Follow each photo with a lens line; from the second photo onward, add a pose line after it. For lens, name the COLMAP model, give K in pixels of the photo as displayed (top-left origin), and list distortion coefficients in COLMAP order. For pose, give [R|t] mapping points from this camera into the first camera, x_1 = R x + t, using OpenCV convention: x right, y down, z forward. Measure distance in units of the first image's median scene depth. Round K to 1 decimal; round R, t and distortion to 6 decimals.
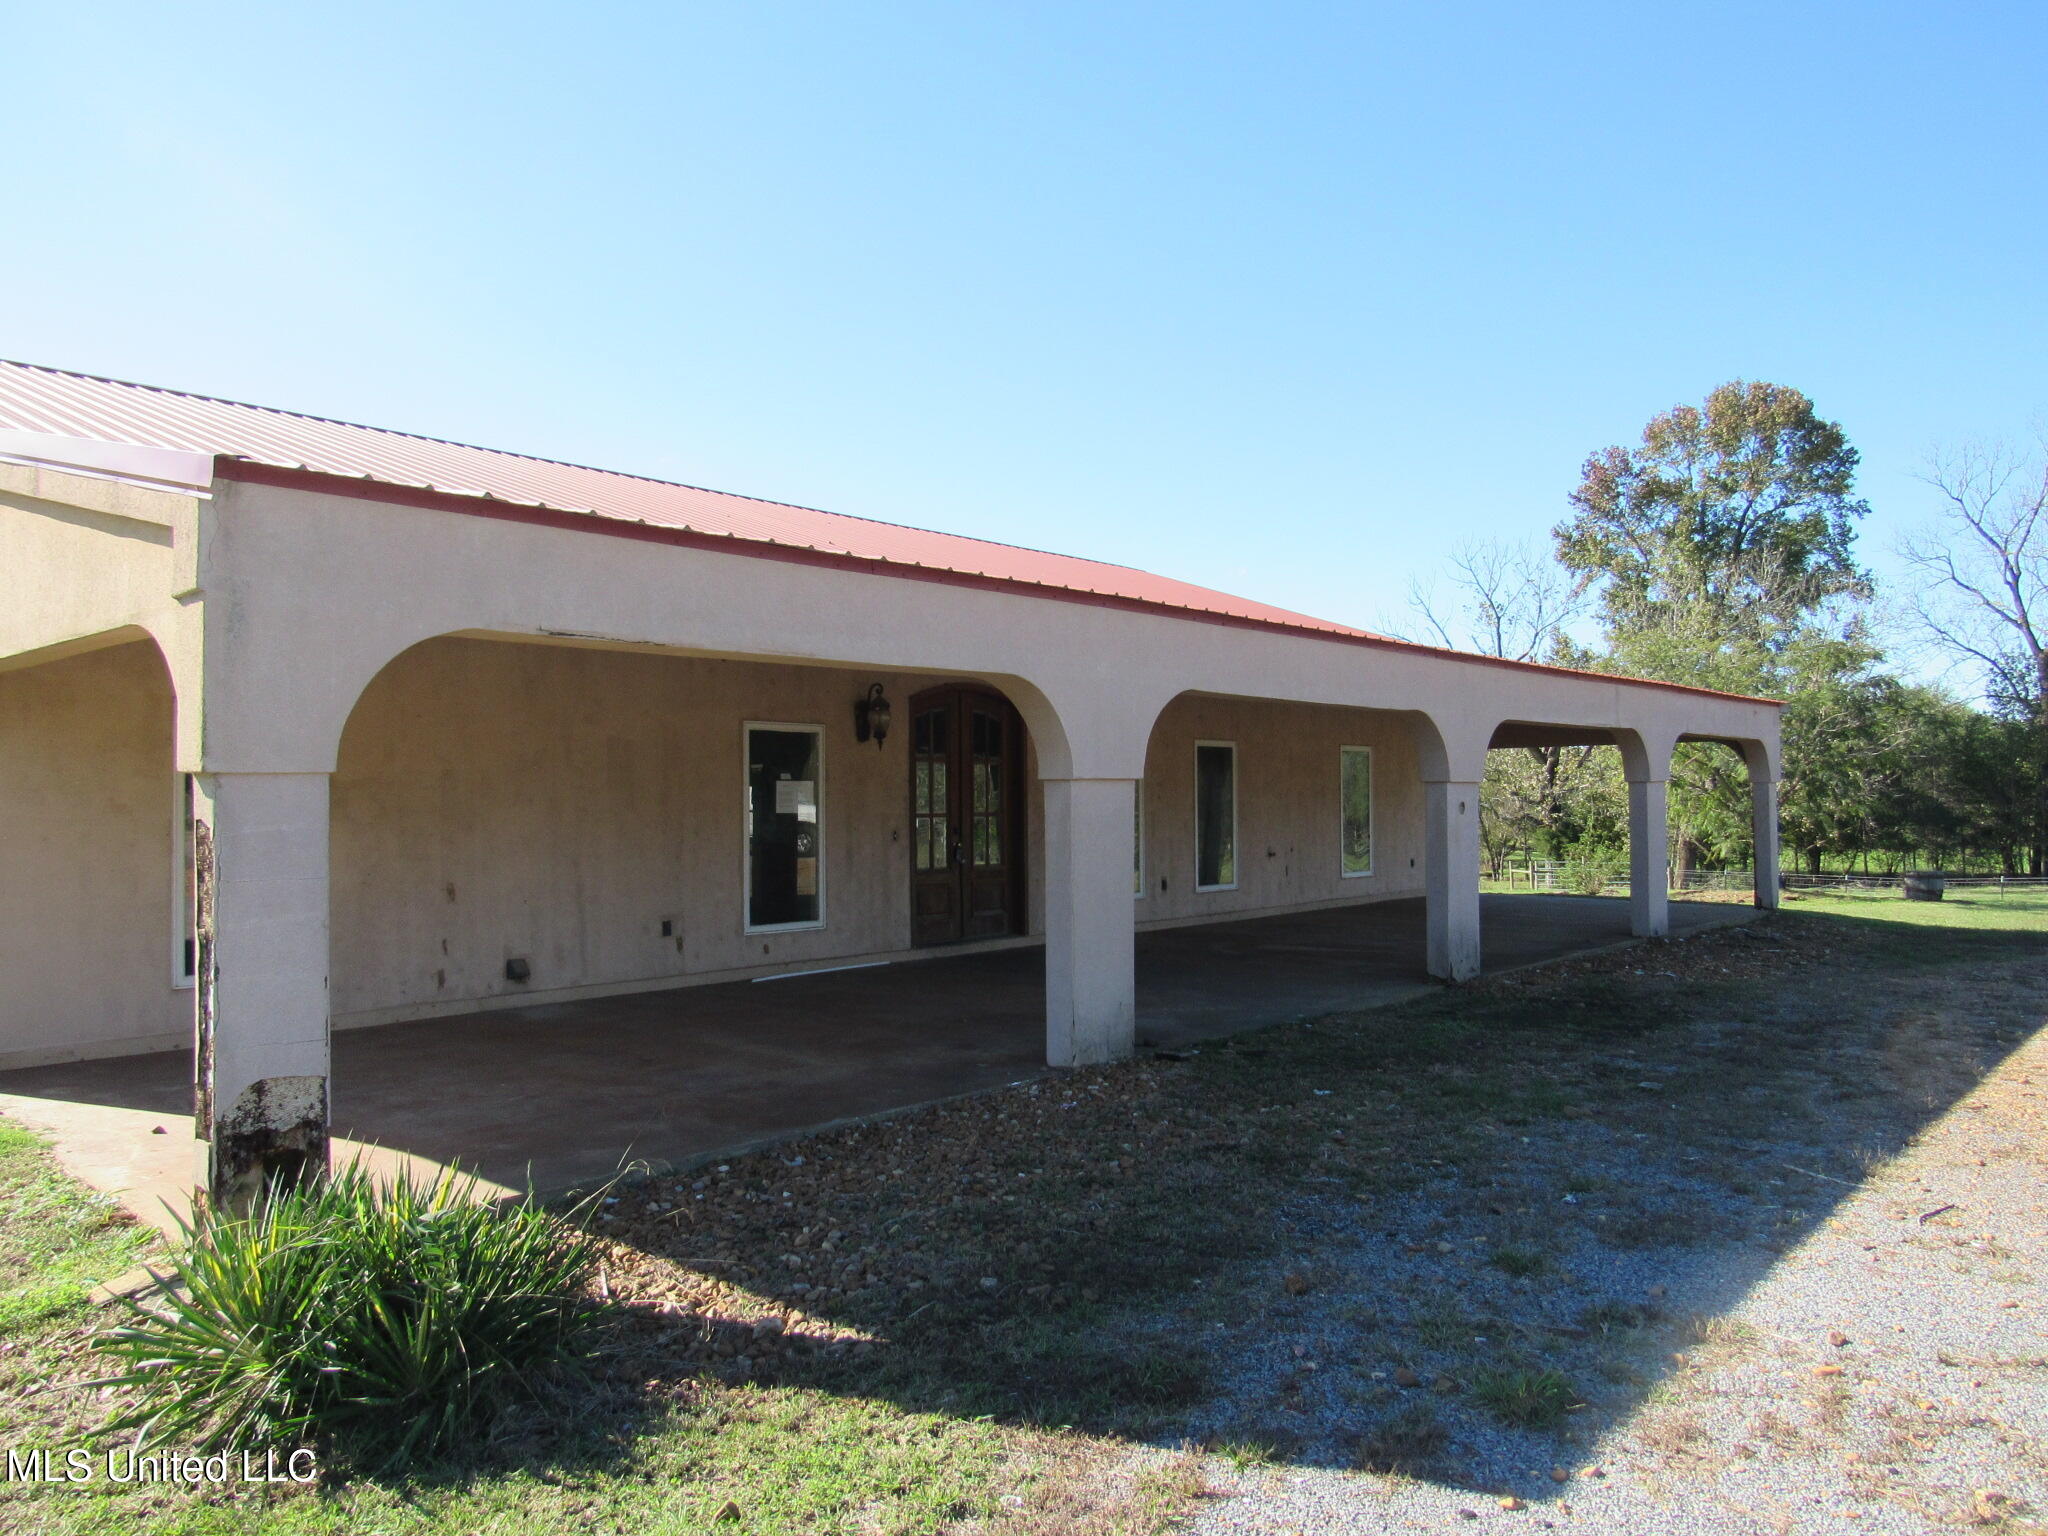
lens RADIAL K [[1507.4, 0, 1024.0], [0, 1507.4, 768.0], [0, 0, 1]] dist [-0.006442, -0.003928]
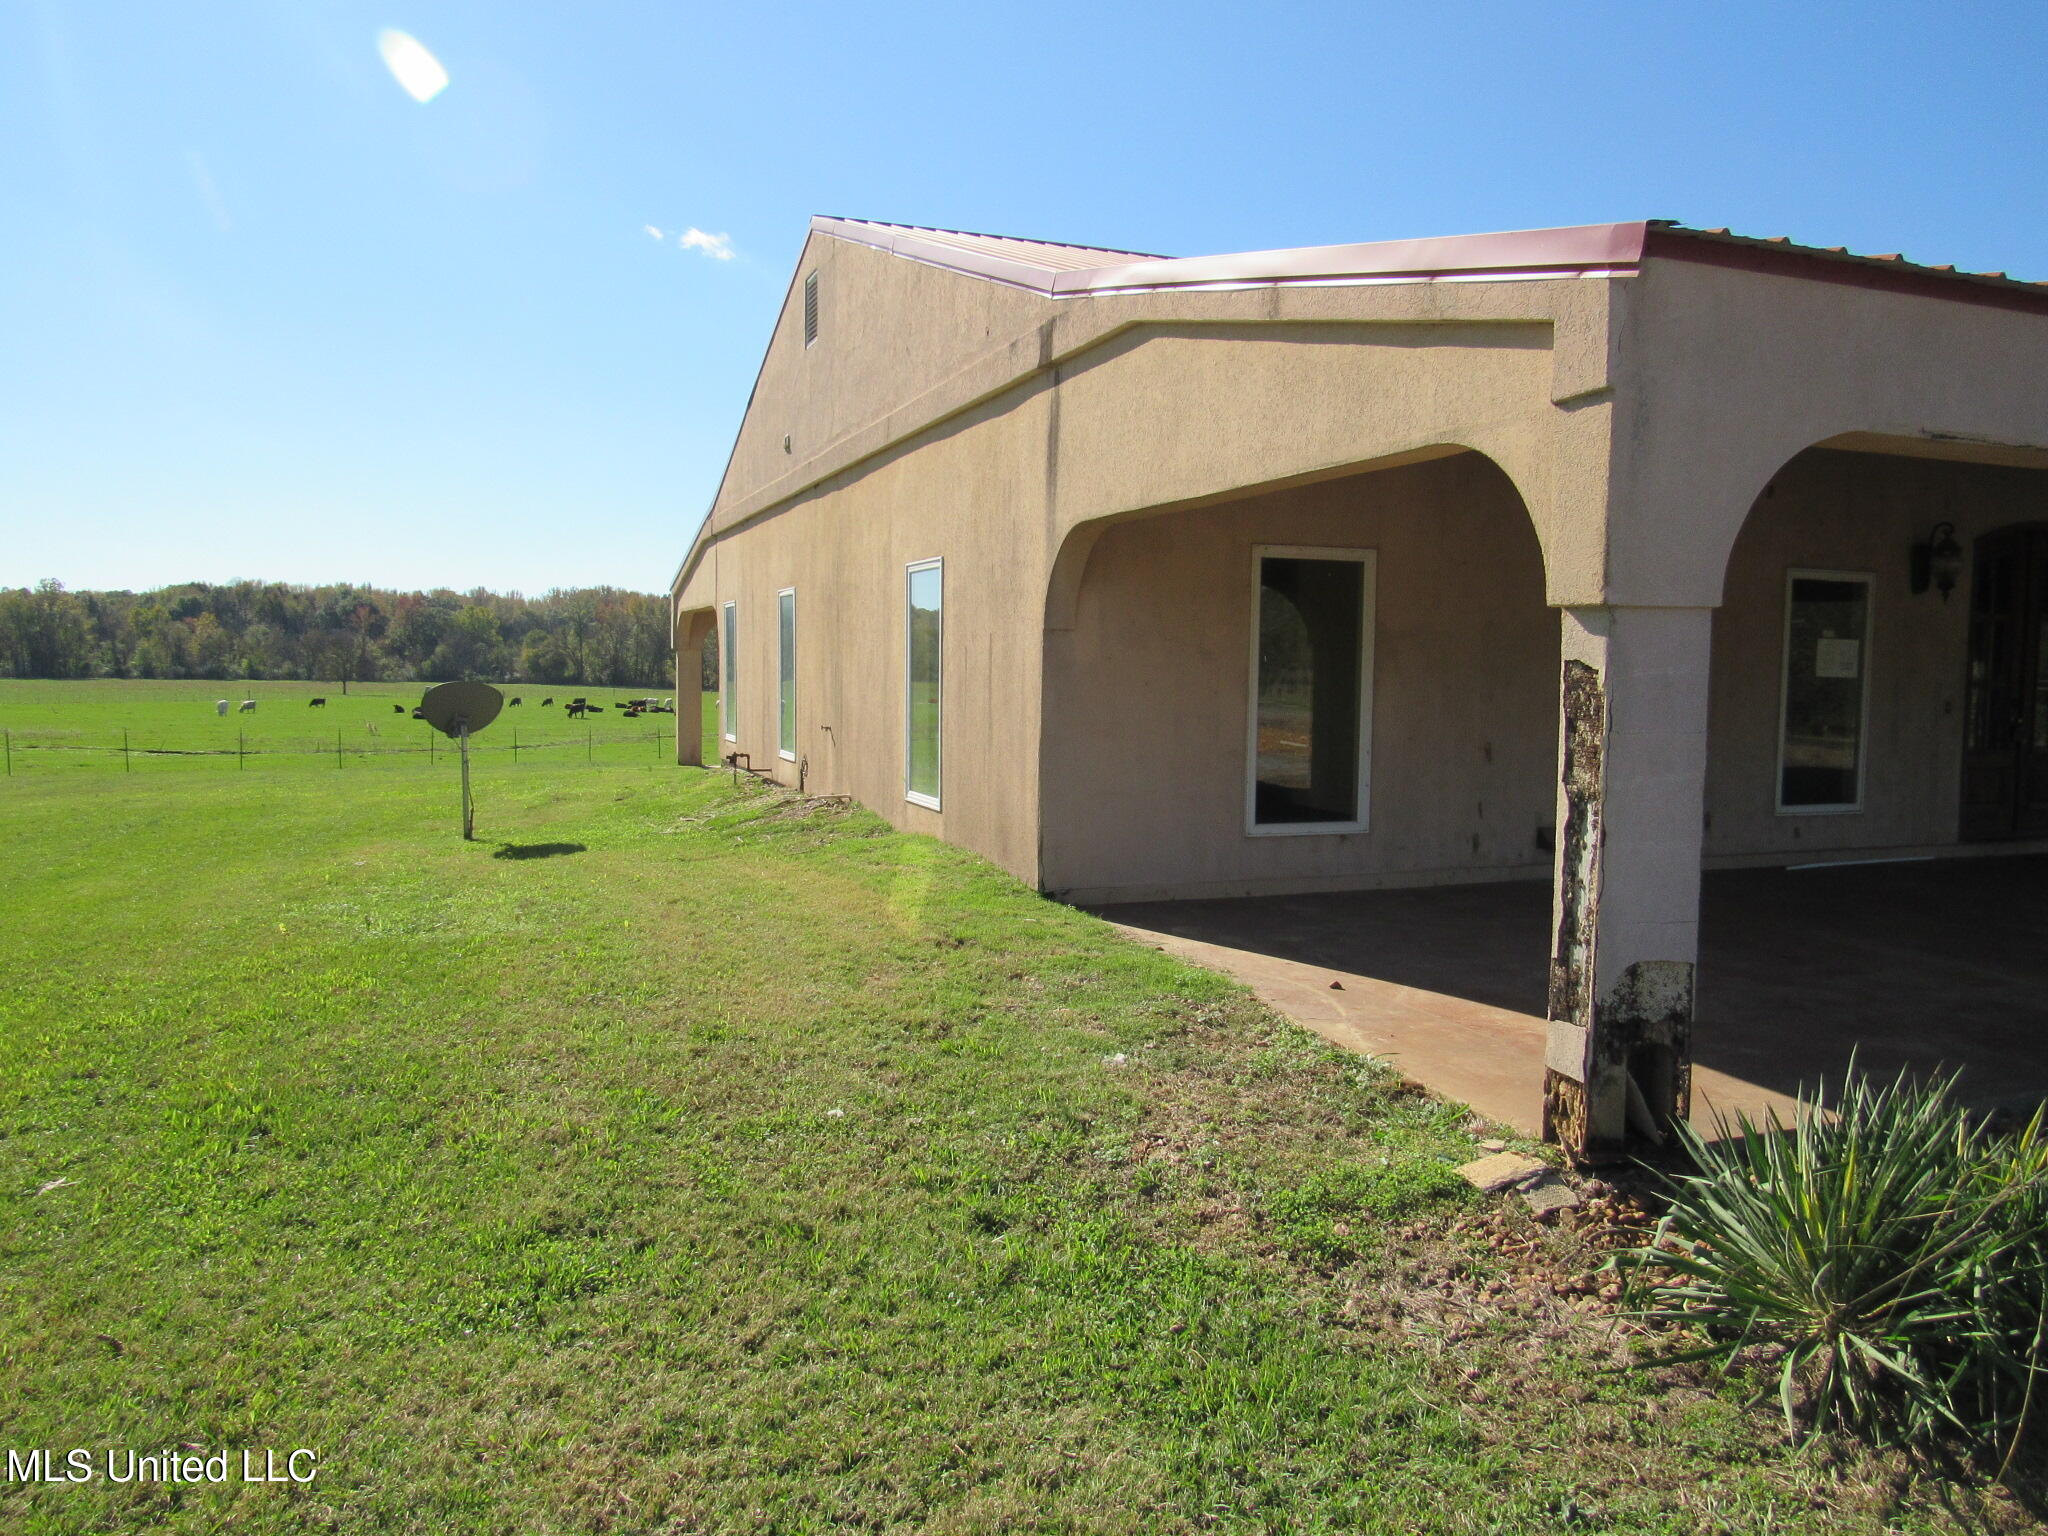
lens RADIAL K [[1507.4, 0, 1024.0], [0, 1507.4, 768.0], [0, 0, 1]] dist [-0.006442, -0.003928]
pose [[0.890975, 0.049944, -0.451297, -0.422988], [-0.009616, 0.995785, 0.091217, 0.019352], [0.453951, -0.076933, 0.887699, 0.074326]]
